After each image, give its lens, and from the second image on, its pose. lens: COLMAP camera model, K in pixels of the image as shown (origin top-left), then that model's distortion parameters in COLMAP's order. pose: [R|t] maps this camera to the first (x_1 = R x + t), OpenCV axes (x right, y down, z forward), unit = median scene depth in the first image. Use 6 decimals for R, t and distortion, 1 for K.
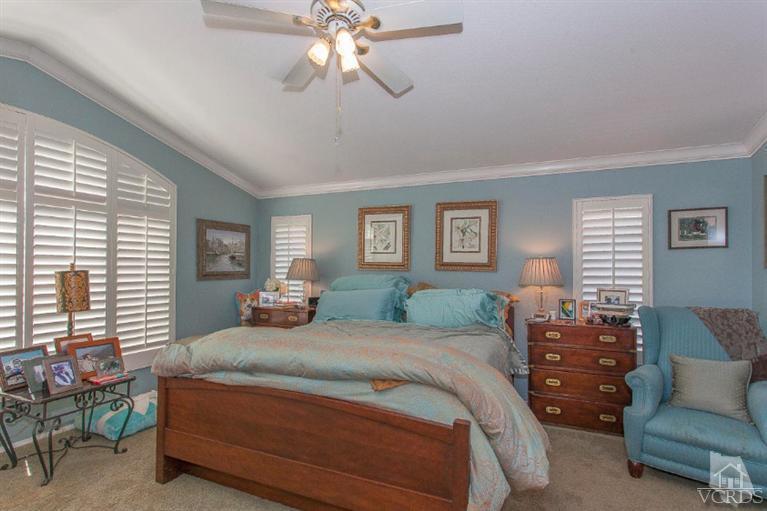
lens RADIAL K [[388.1, 0, 386.5], [0, 388.1, 258.5], [0, 0, 1]] dist [0.002656, 0.001122]
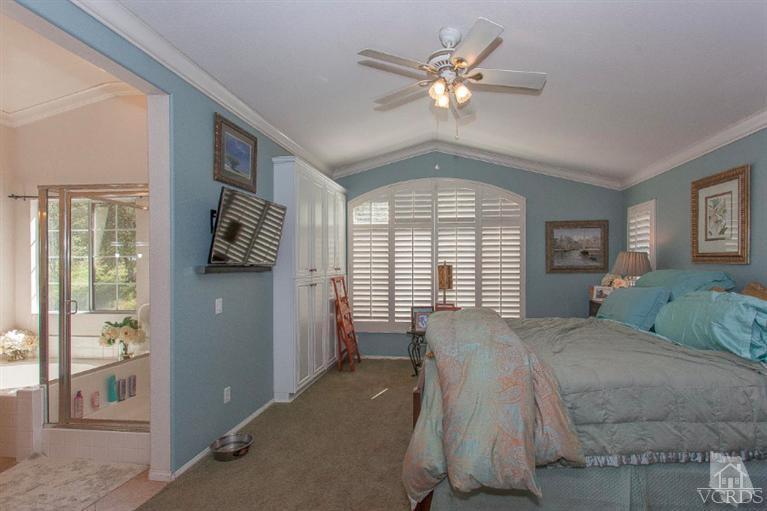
lens RADIAL K [[388.1, 0, 386.5], [0, 388.1, 258.5], [0, 0, 1]] dist [0.002656, 0.001122]
pose [[0.237084, -0.021967, -0.971241, 0.551518], [0.033381, 0.999338, -0.014454, 0.011292], [0.970916, -0.028994, 0.237660, 0.239652]]
